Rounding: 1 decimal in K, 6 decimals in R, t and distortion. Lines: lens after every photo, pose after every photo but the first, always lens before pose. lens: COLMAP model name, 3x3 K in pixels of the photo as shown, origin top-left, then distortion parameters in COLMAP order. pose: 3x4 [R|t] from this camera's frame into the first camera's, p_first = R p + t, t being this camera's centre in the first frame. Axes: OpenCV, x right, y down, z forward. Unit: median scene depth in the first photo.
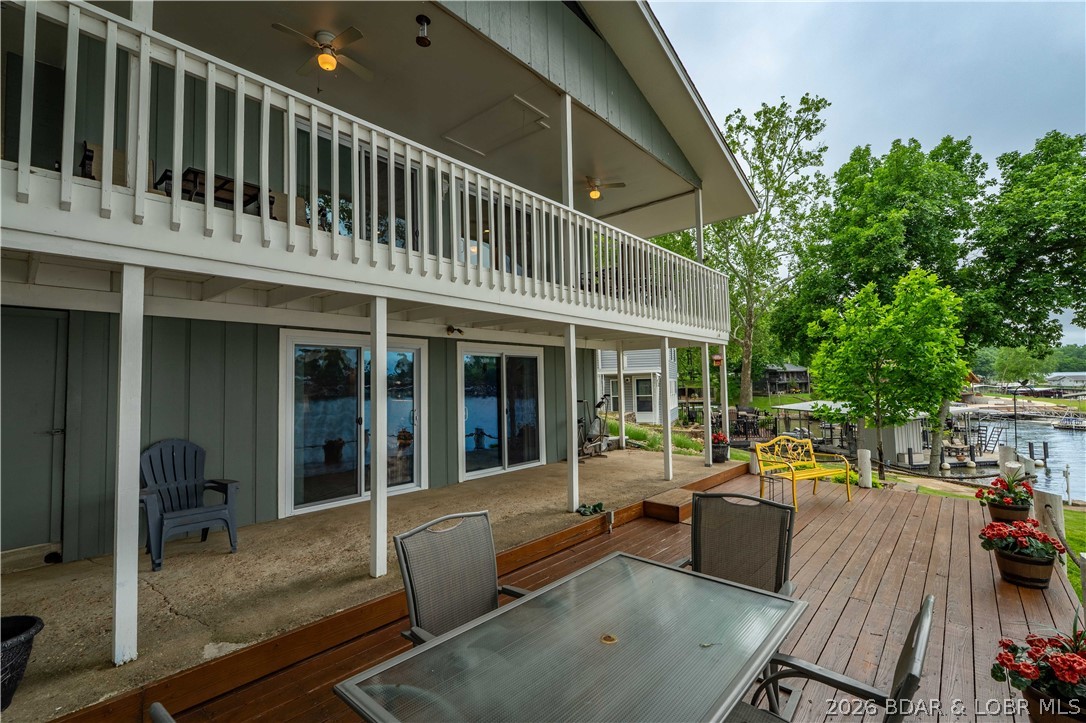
lens RADIAL K [[479.4, 0, 543.0], [0, 479.4, 361.5], [0, 0, 1]] dist [-0.021346, 0.004801]
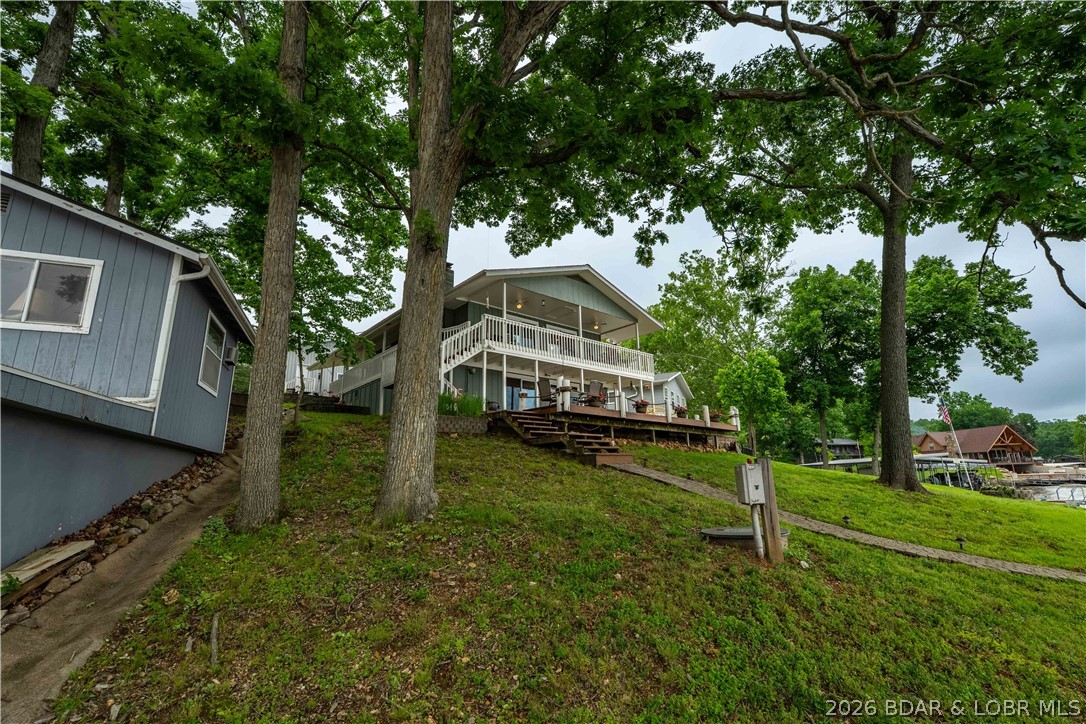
lens RADIAL K [[479.4, 0, 543.0], [0, 479.4, 362.0], [0, 0, 1]] dist [-0.021346, 0.004801]
pose [[0.989695, -0.033343, -0.139257, 0.241474], [0.006828, 0.982395, -0.186692, 0.476332], [0.143031, 0.183817, 0.972499, -2.237023]]
